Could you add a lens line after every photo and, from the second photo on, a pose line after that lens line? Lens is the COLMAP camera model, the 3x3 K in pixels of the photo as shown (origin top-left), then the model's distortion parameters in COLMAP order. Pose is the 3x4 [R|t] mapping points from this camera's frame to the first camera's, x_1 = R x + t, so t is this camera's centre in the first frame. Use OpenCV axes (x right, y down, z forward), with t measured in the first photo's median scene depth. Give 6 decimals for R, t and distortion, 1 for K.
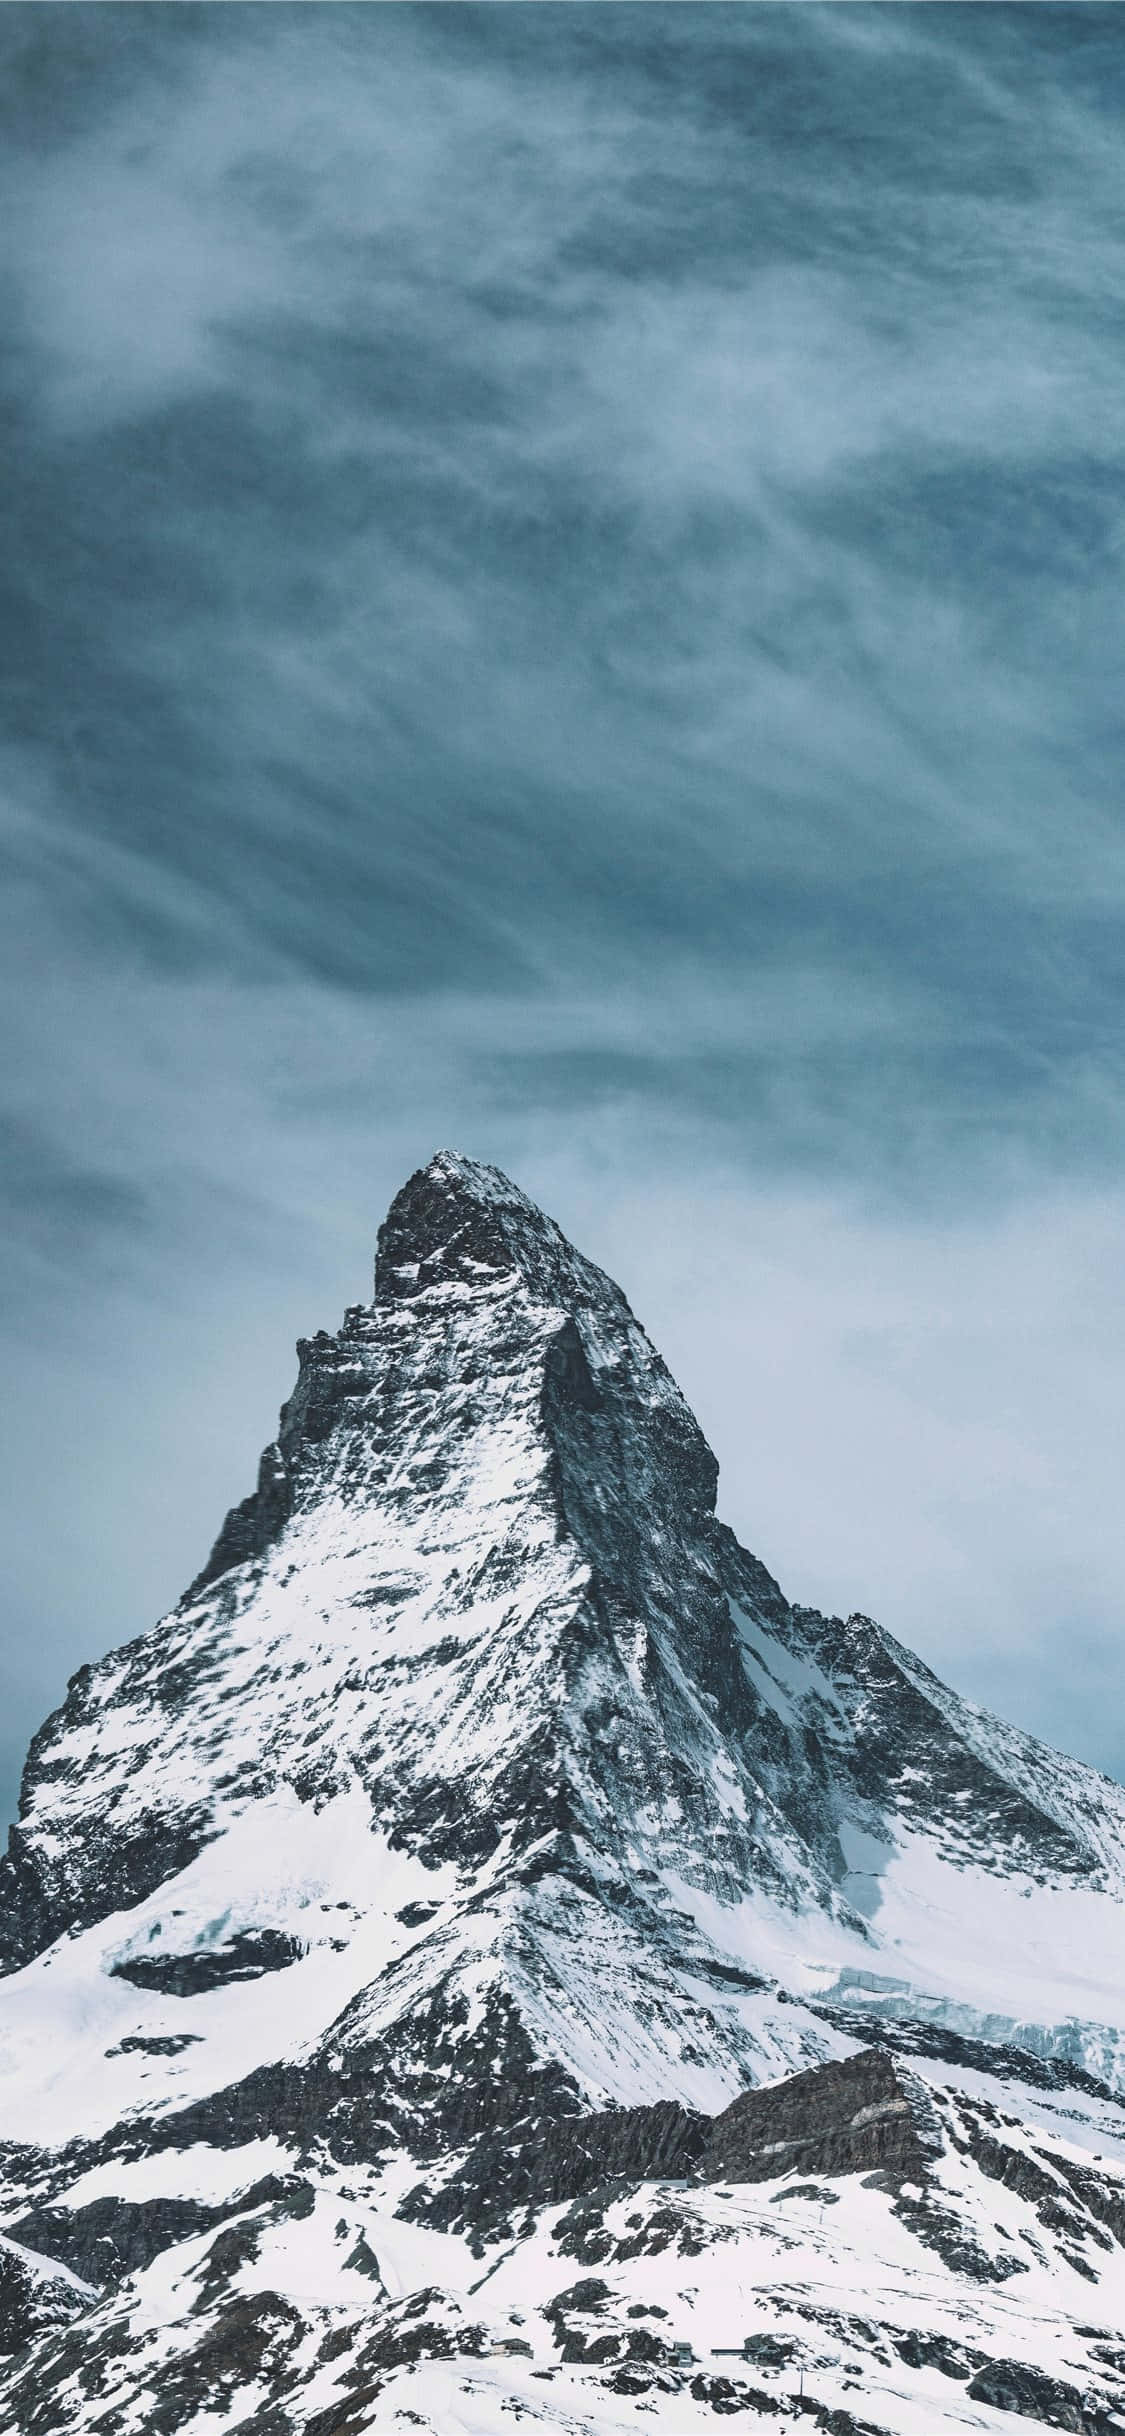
lens RADIAL K [[6304.5, 0, 562.5], [0, 6304.5, 1218.0], [0, 0, 1]] dist [-0.000211, 0.022108]
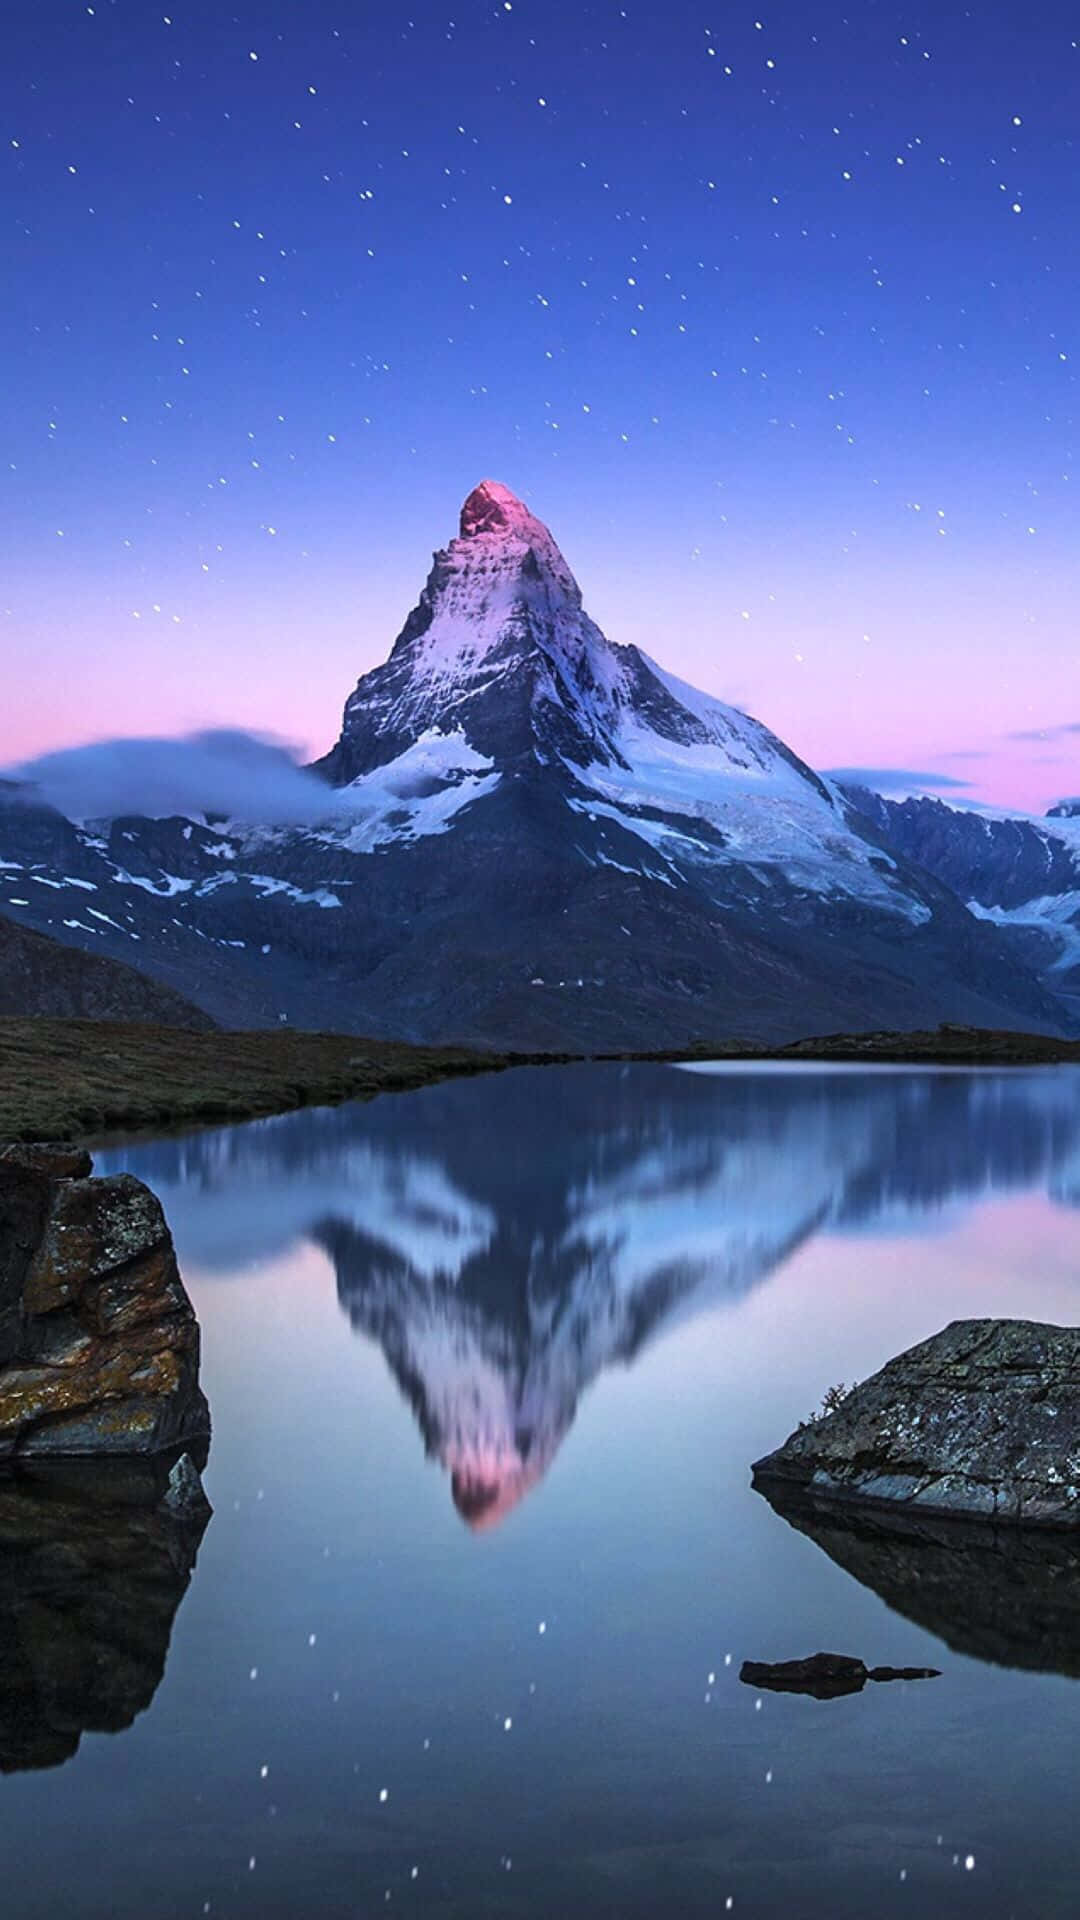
lens RADIAL K [[3348.7, 0, 540.0], [0, 3348.7, 960.0], [0, 0, 1]] dist [-0.192534, 0.010530]
pose [[0.999877, -0.002881, 0.015405, -0.017940], [-0.000694, 0.973860, 0.227148, -0.145274], [-0.015657, -0.227131, 0.973738, -0.506440]]
